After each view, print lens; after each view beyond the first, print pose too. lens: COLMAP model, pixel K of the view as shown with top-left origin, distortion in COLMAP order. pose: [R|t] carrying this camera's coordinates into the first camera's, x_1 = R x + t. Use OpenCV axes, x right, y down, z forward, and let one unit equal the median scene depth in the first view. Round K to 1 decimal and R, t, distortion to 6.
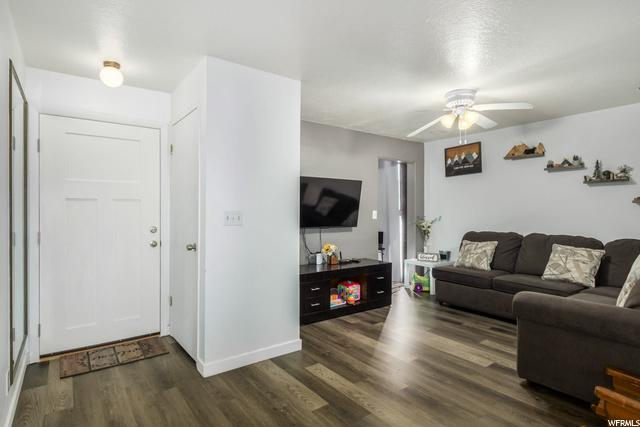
lens RADIAL K [[335.5, 0, 317.9], [0, 335.5, 211.3], [0, 0, 1]] dist [0.002605, -0.003160]
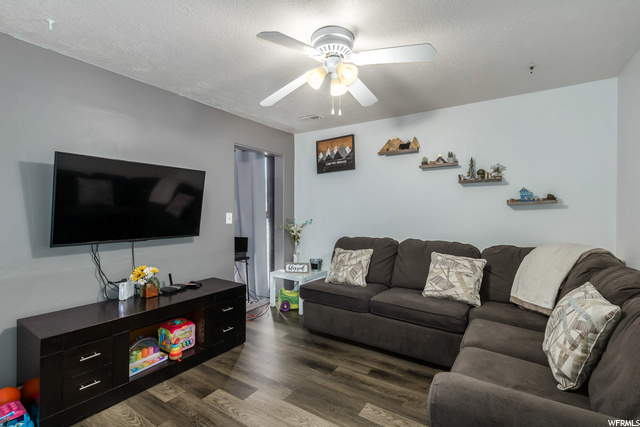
lens RADIAL K [[297.4, 0, 318.2], [0, 297.4, 209.8], [0, 0, 1]] dist [0.006337, -0.000383]
pose [[0.938637, 0.002303, 0.344898, 0.151183], [-0.001372, 0.999995, -0.002943, -0.008242], [-0.344903, 0.002289, 0.938636, 0.355273]]
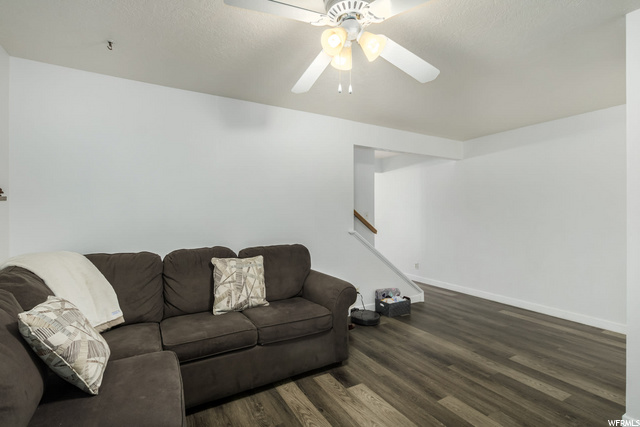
lens RADIAL K [[297.4, 0, 322.2], [0, 297.4, 212.1], [0, 0, 1]] dist [0.006337, -0.000383]
pose [[-0.993907, 0.002488, 0.110196, 0.328265], [0.001970, 0.999987, -0.004801, -0.004942], [-0.110206, -0.004555, -0.993898, 1.165892]]
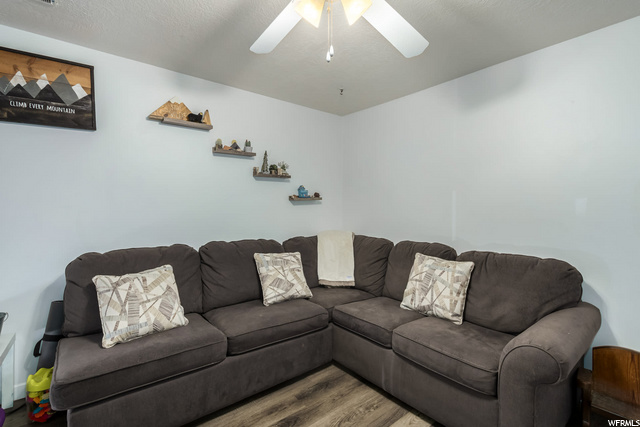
lens RADIAL K [[297.4, 0, 325.8], [0, 297.4, 205.3], [0, 0, 1]] dist [0.006337, -0.000383]
pose [[-0.057422, 0.001348, 0.998349, 0.032959], [-0.006871, 0.999975, -0.001745, -0.008612], [-0.998326, -0.006960, -0.057412, 0.813881]]
